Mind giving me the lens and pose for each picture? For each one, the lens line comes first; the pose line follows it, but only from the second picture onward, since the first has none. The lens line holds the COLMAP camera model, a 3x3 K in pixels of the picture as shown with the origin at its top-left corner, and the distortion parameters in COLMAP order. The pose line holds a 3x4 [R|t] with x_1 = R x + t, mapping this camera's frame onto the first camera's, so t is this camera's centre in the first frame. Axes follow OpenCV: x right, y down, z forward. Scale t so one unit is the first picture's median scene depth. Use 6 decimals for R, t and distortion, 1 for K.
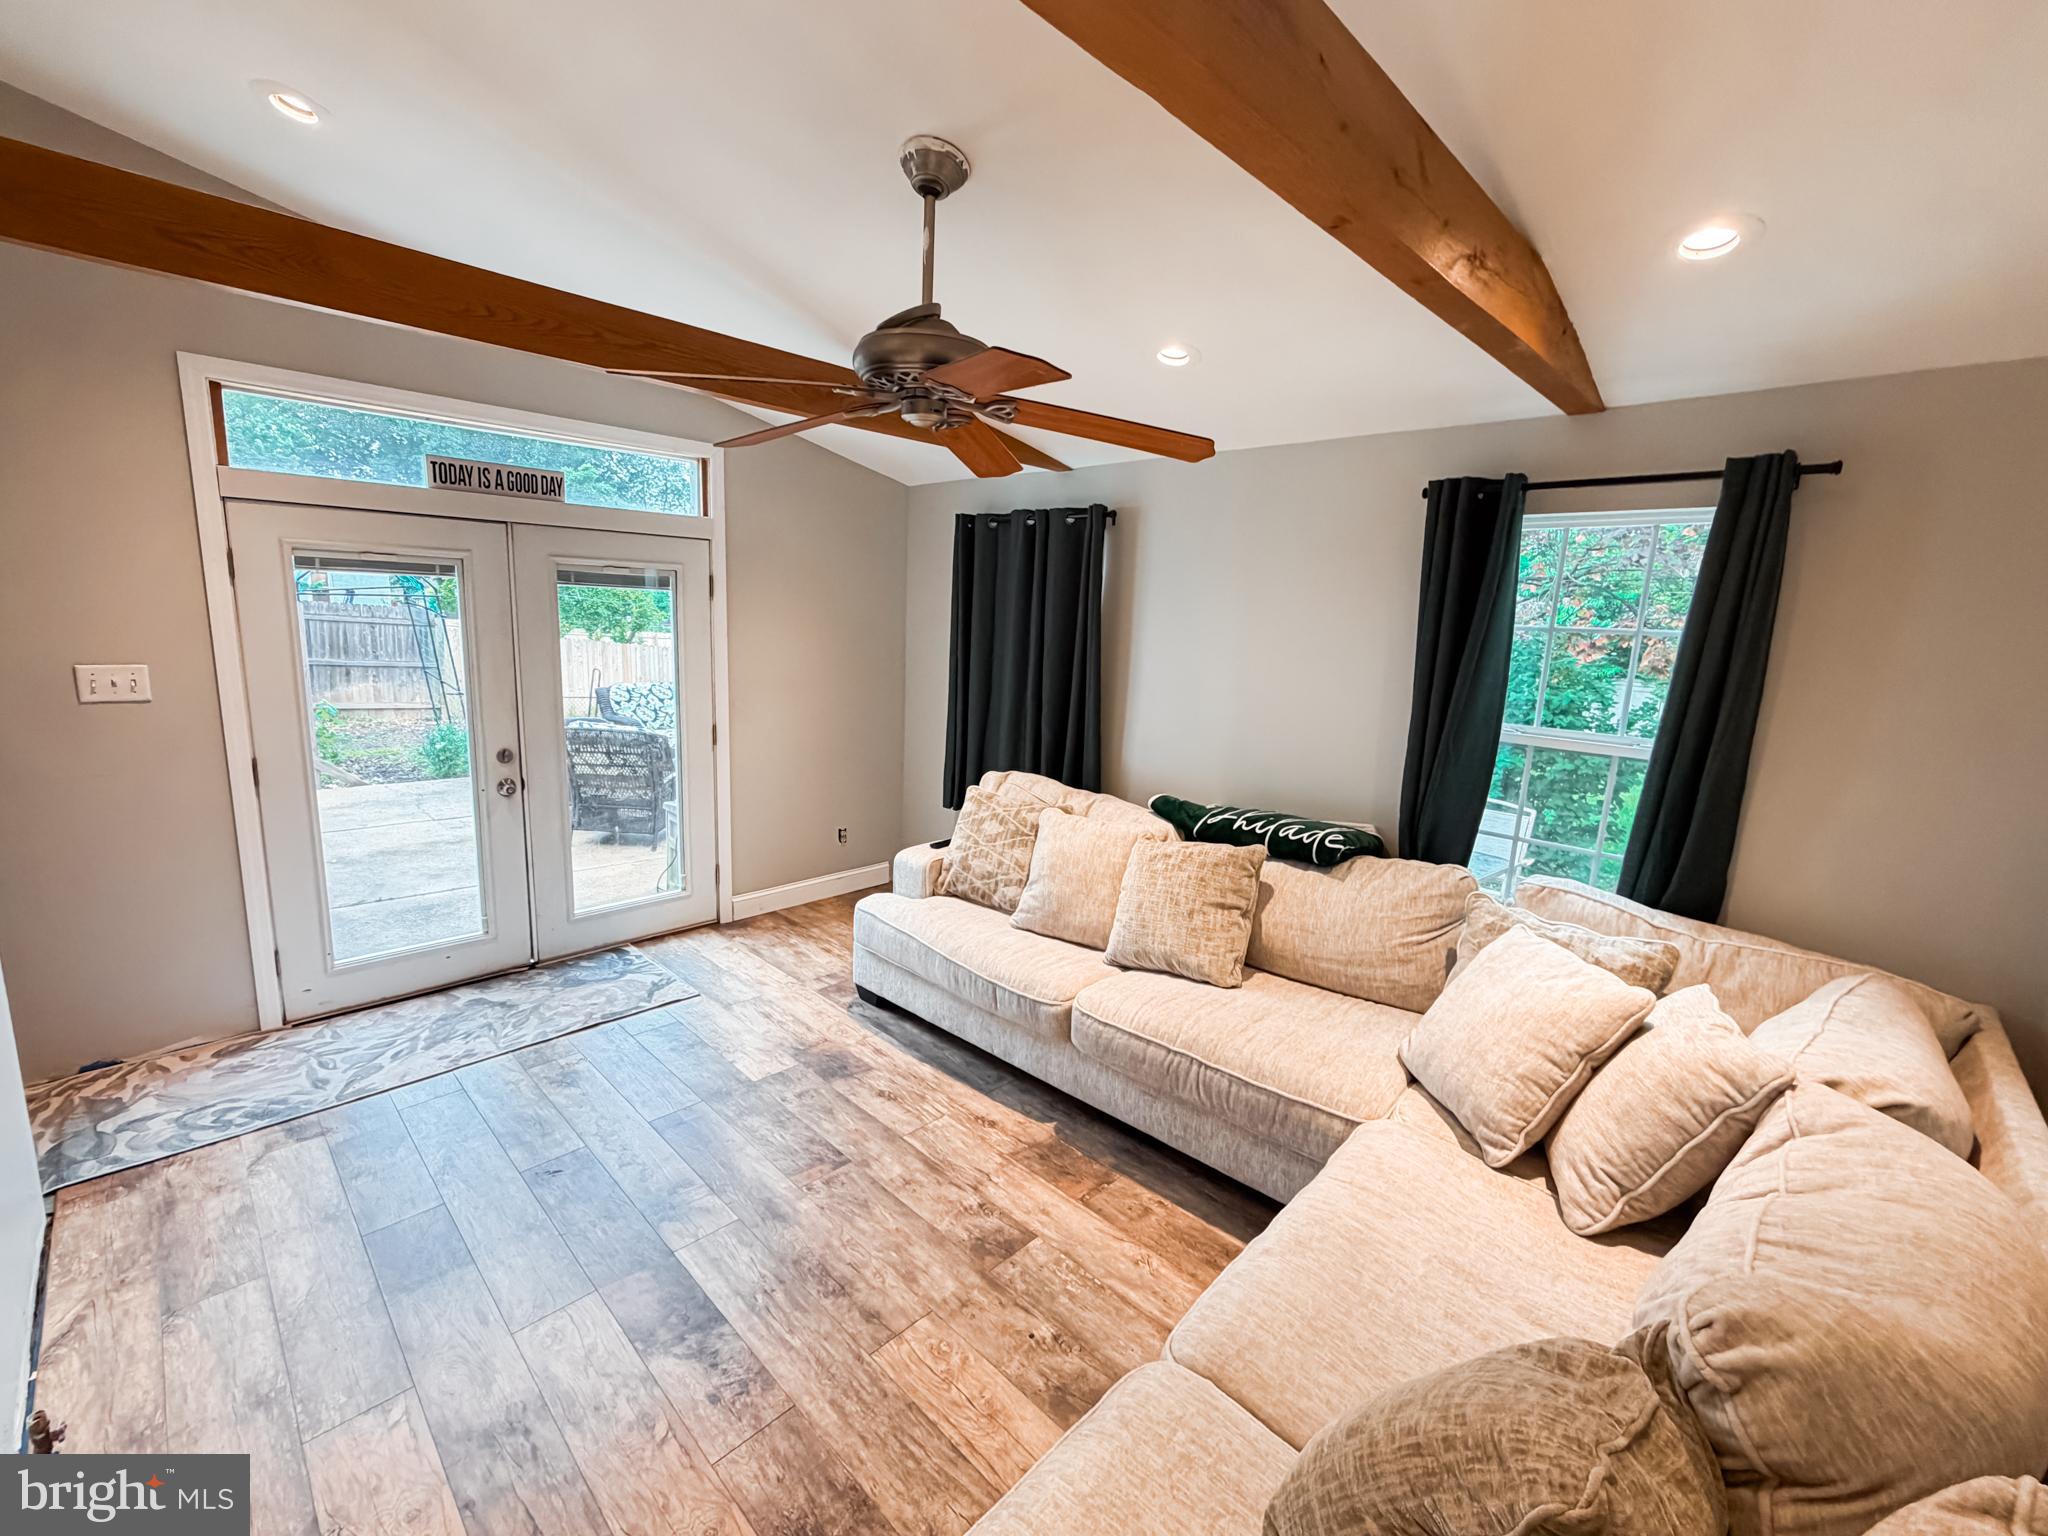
lens RADIAL K [[844.6, 0, 991.6], [0, 844.6, 772.3], [0, 0, 1]] dist [0.002491, -0.000013]
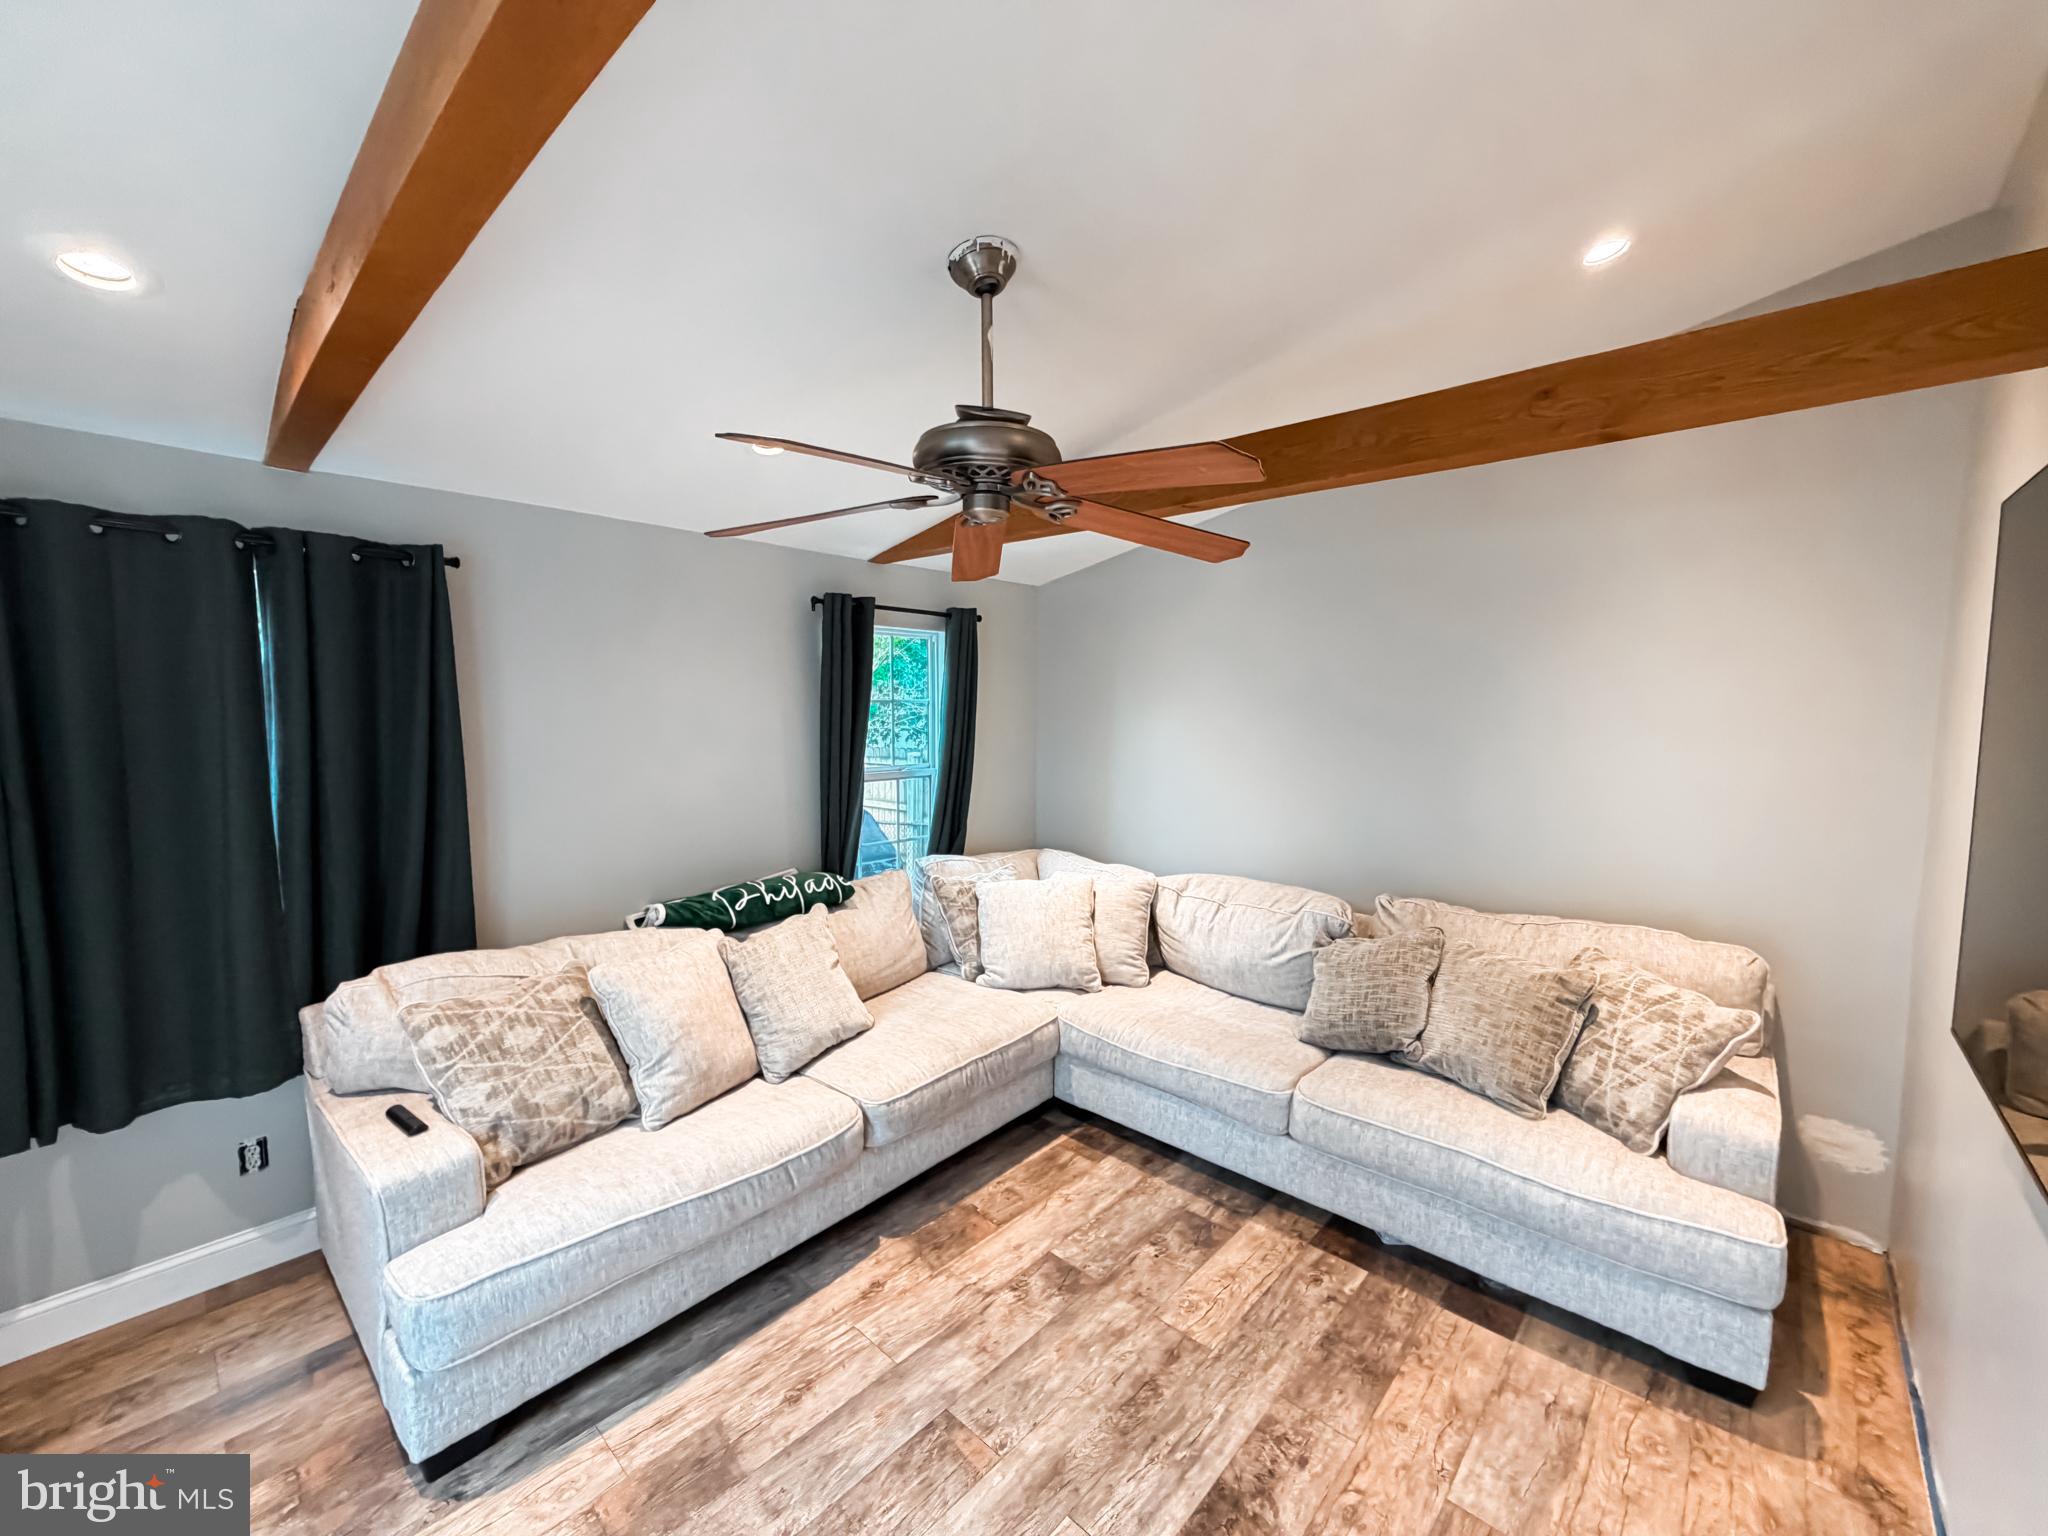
lens RADIAL K [[844.6, 0, 991.6], [0, 844.6, 772.3], [0, 0, 1]] dist [0.002491, -0.000013]
pose [[-0.036331, -0.127917, 0.991119, -0.928202], [0.175473, 0.975549, 0.132340, -0.228265], [-0.983814, 0.178722, -0.012996, 0.921170]]
